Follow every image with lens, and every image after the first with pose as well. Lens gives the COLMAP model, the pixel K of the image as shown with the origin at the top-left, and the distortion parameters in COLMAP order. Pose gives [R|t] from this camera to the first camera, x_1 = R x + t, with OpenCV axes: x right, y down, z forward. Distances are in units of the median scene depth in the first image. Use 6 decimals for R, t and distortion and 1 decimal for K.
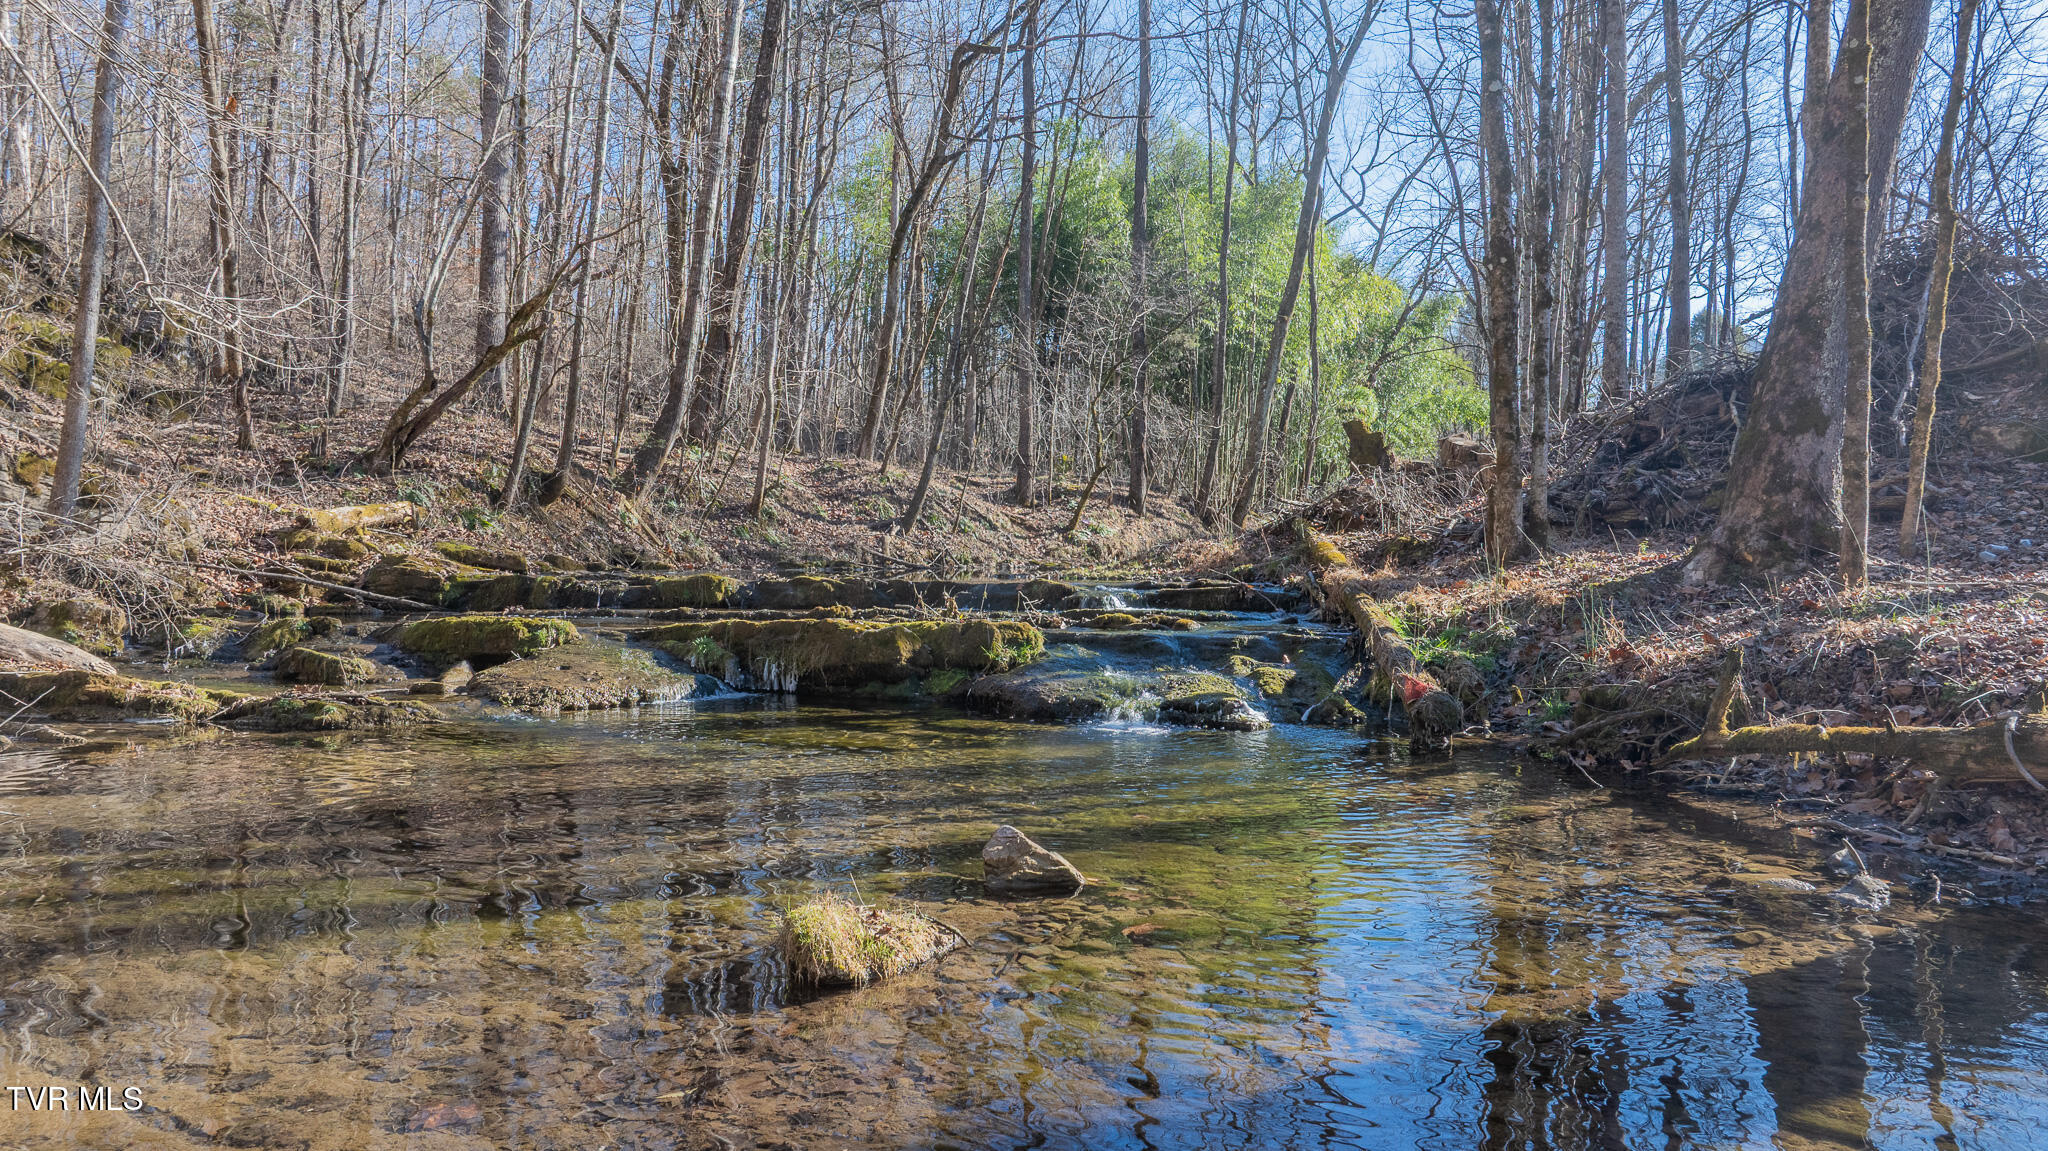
lens RADIAL K [[1454.8, 0, 1024.0], [0, 1454.8, 575.5], [0, 0, 1]] dist [-0.002655, -0.002726]
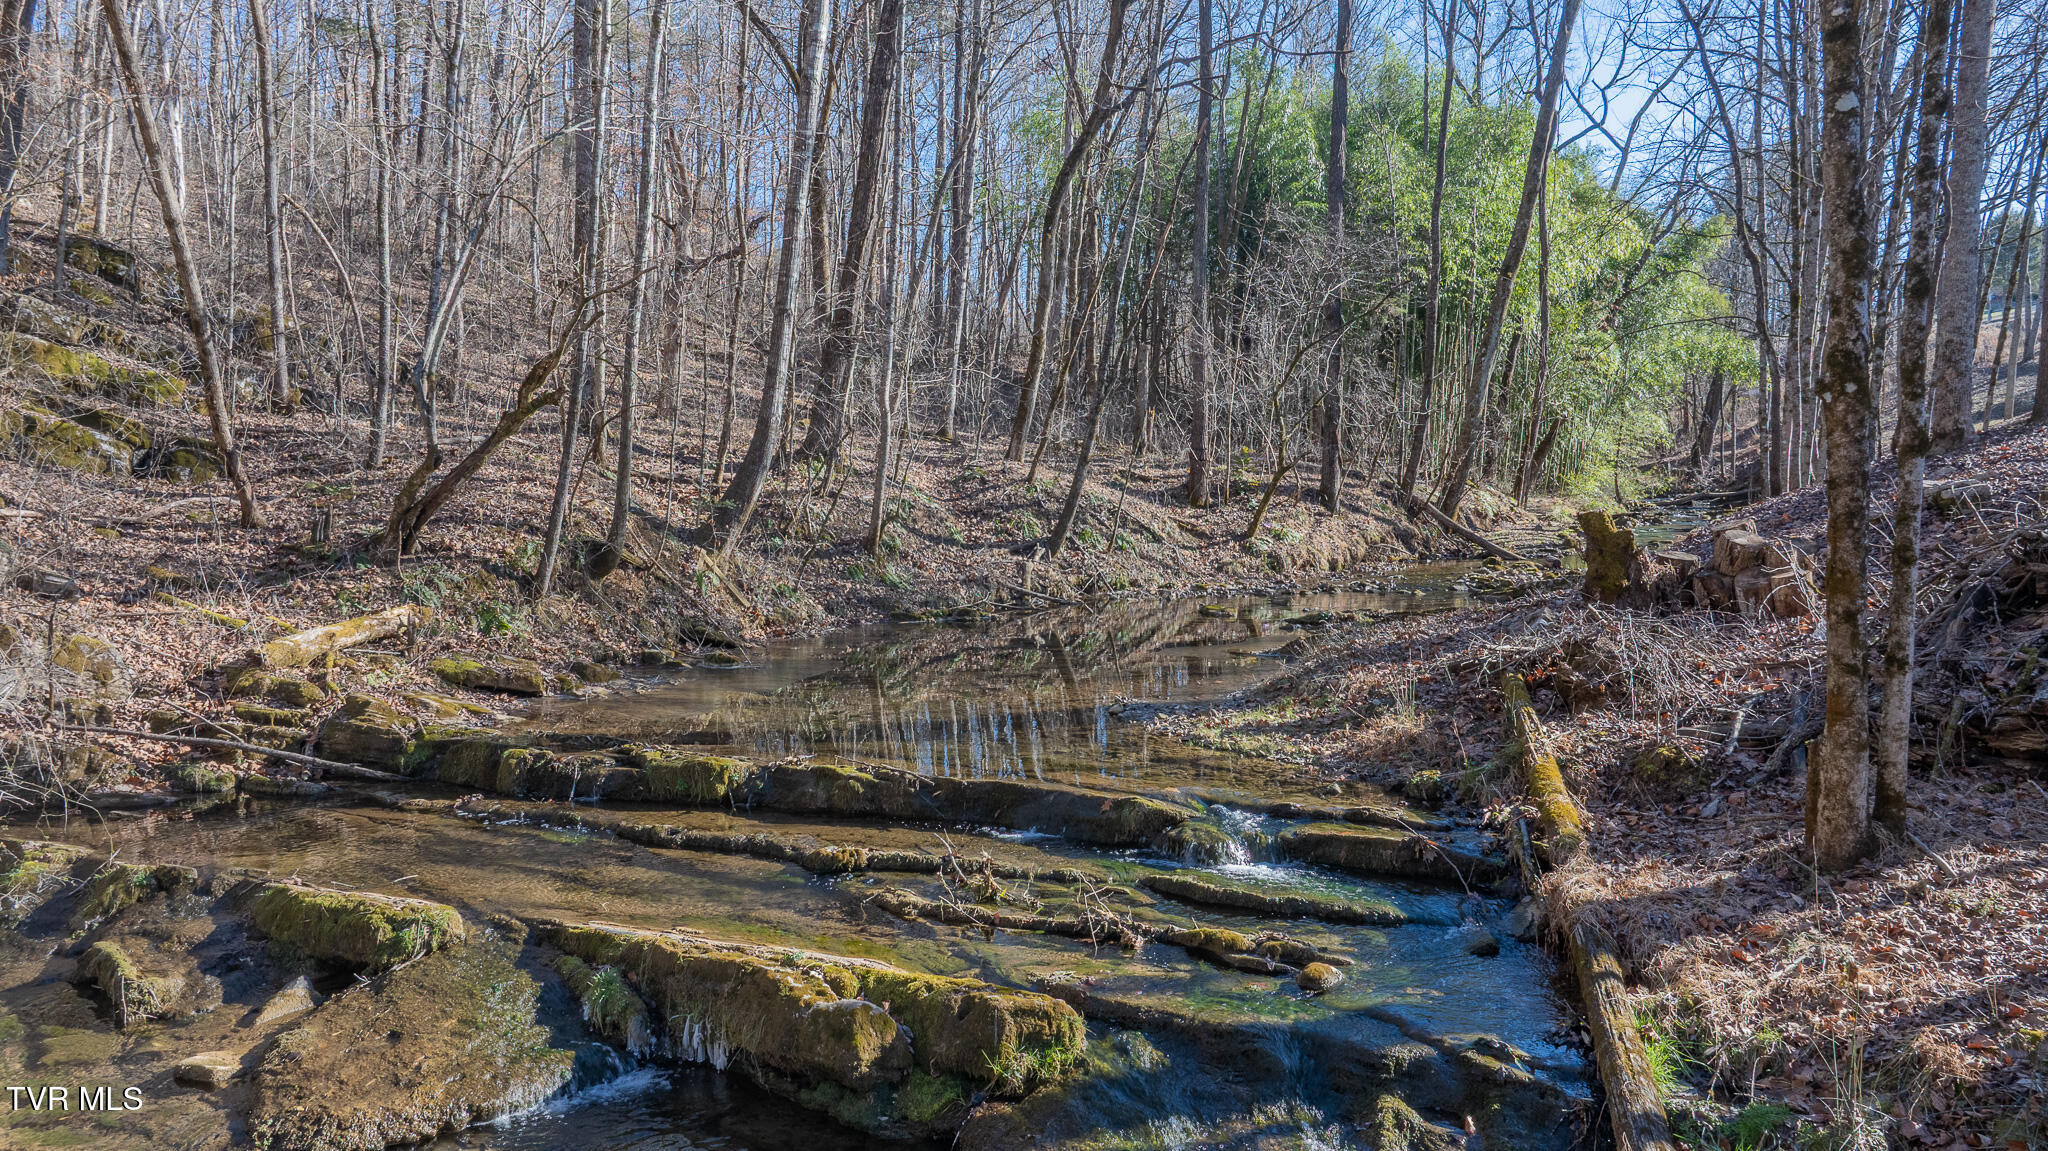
lens RADIAL K [[1472.0, 0, 1024.0], [0, 1472.0, 575.5], [0, 0, 1]] dist [0.001061, -0.006126]
pose [[0.990130, 0.006553, -0.140002, 0.026717], [0.000917, 0.998582, 0.053221, -0.066628], [0.140152, -0.052824, 0.988720, 0.126641]]
